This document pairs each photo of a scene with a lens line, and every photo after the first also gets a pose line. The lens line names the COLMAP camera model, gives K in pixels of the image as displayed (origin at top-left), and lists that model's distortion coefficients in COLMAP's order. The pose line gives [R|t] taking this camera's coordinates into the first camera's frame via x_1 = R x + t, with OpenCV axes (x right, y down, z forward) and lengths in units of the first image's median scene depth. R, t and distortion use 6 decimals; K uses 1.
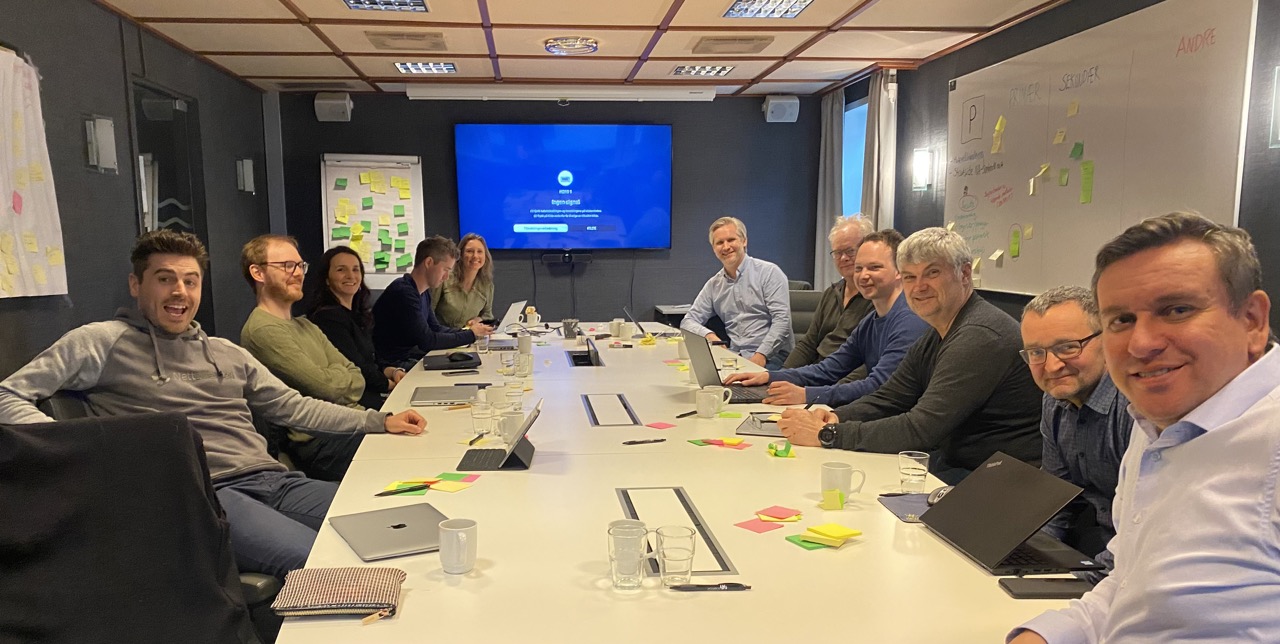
lens RADIAL K [[930.1, 0, 636.1], [0, 930.1, 325.5], [0, 0, 1]] dist [-0.005958, -0.000568]
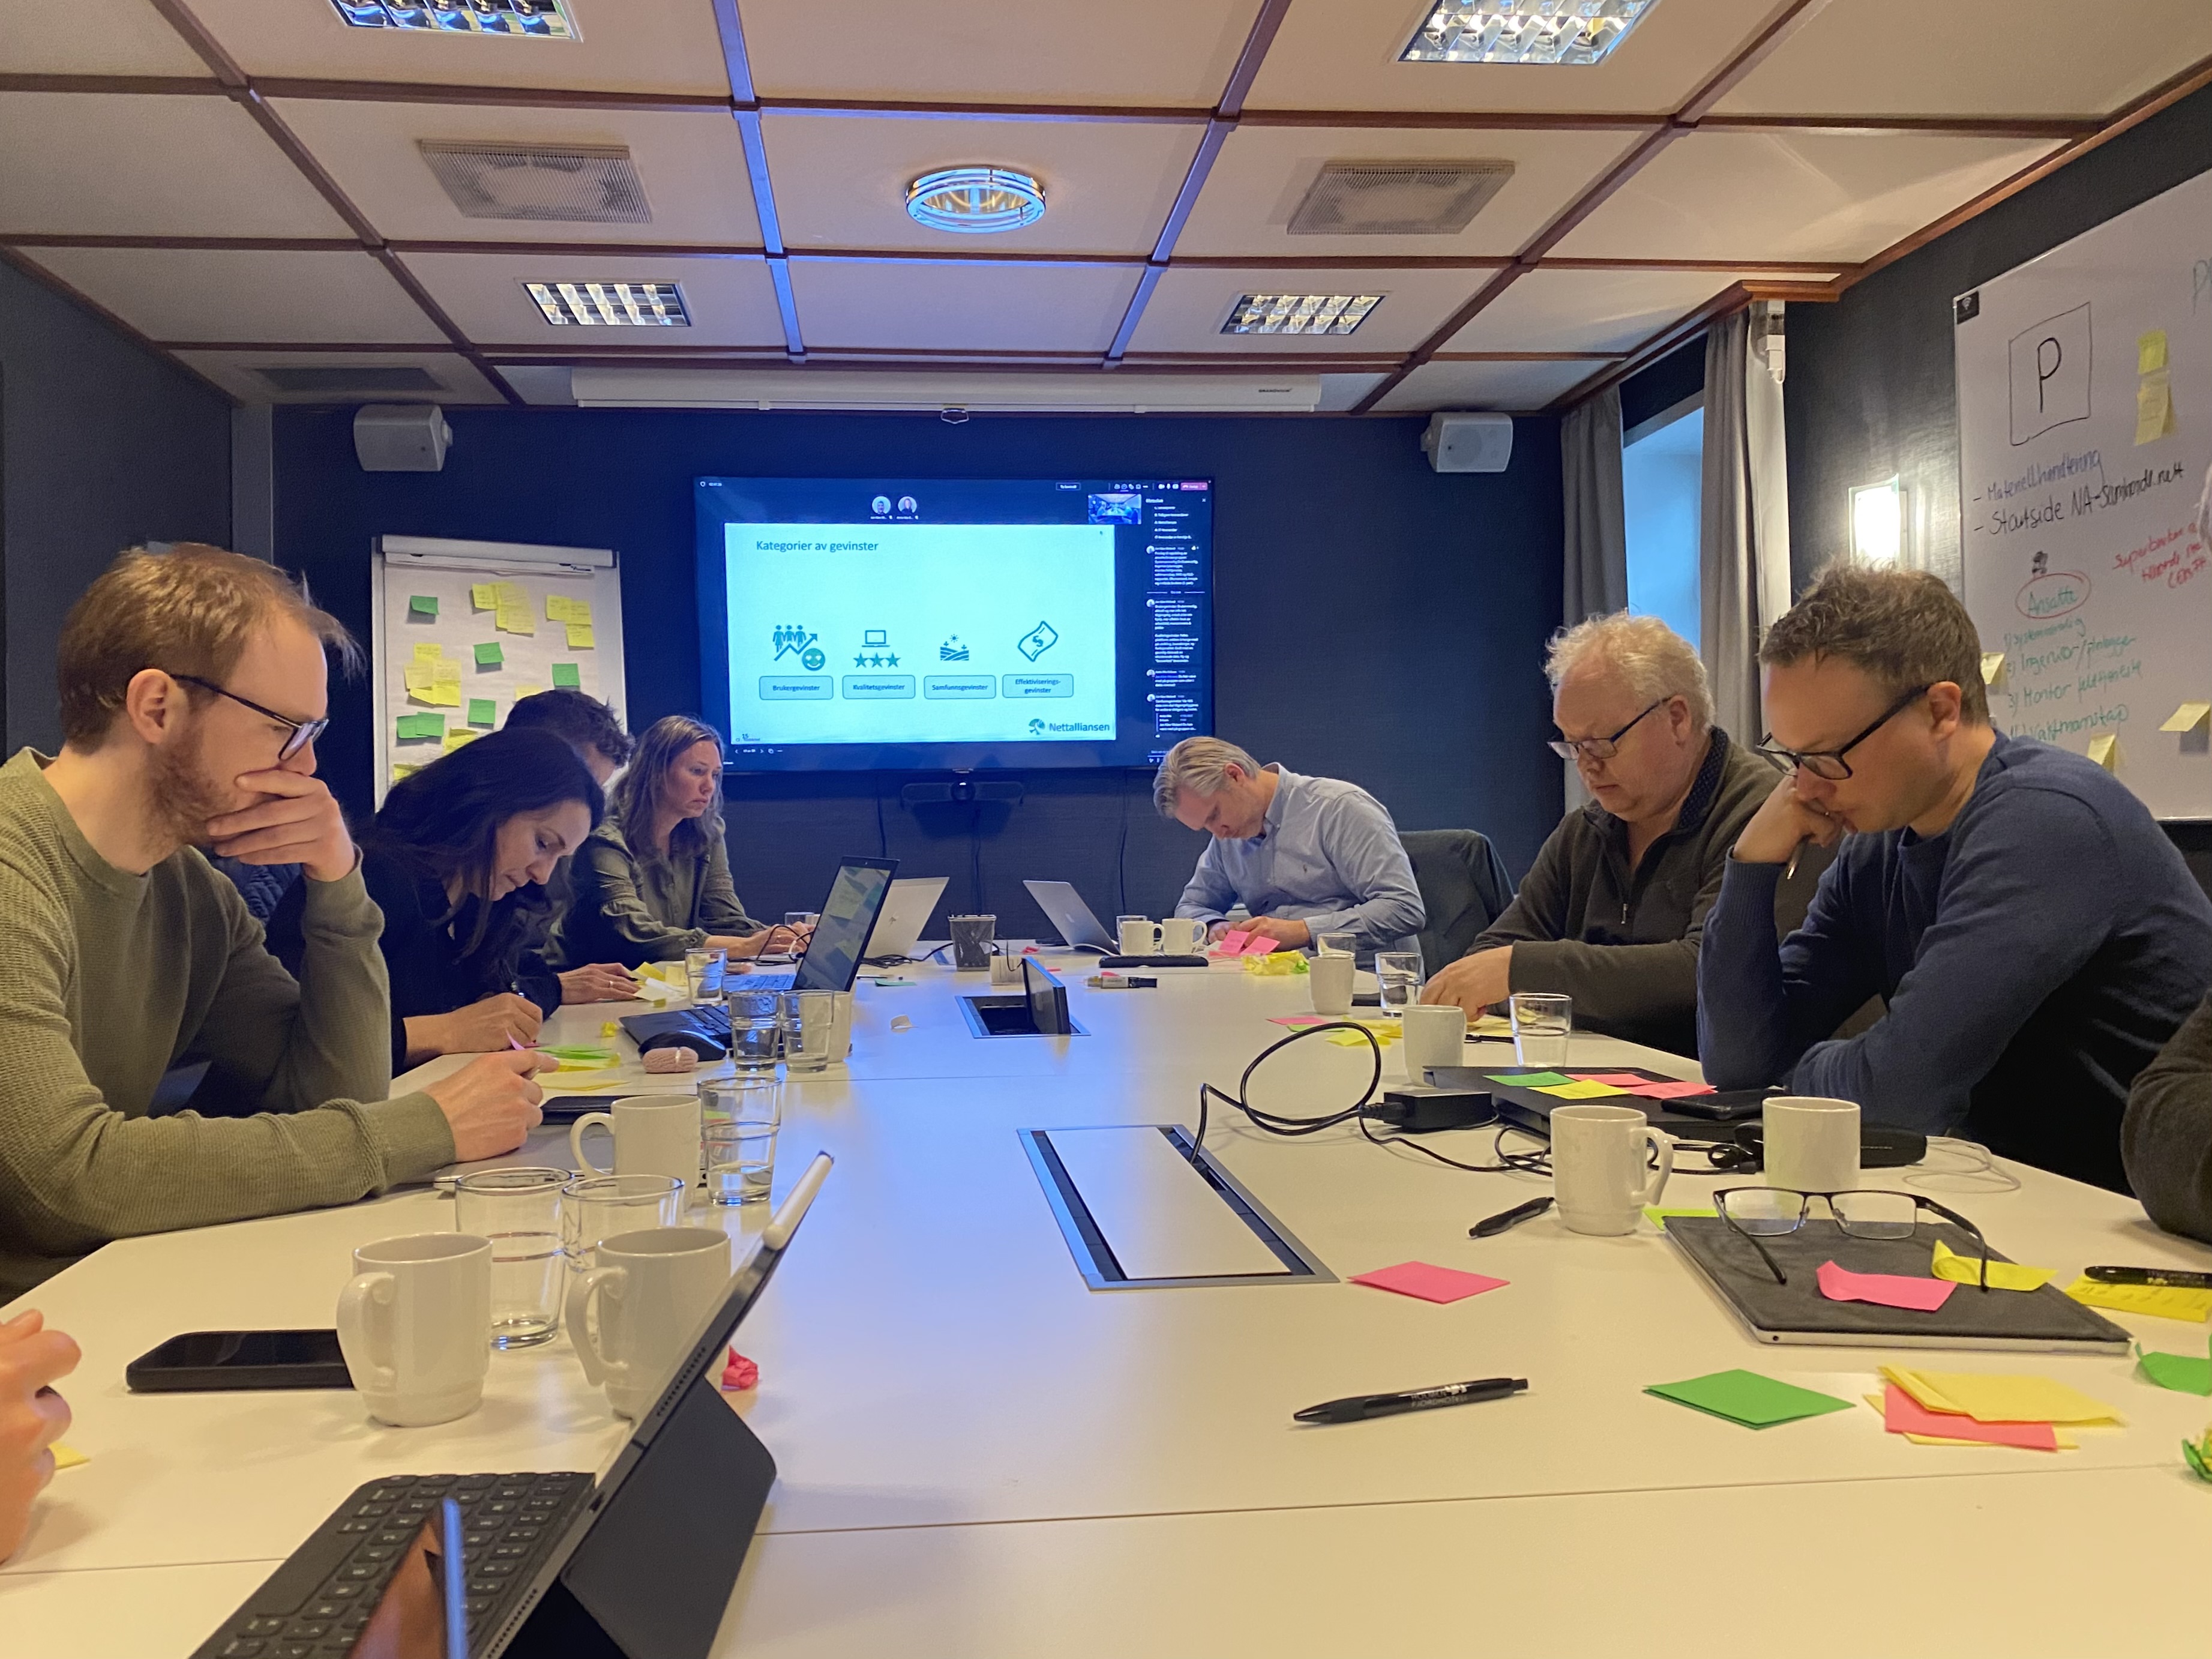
lens RADIAL K [[1671.2, 0, 1116.9], [0, 1671.2, 828.0], [0, 0, 1]] dist [0.005892, -0.002362]
pose [[0.999788, -0.005747, 0.019751, -0.024397], [0.007760, 0.994611, -0.103388, 0.023112], [-0.019051, 0.103519, 0.994445, 0.313434]]
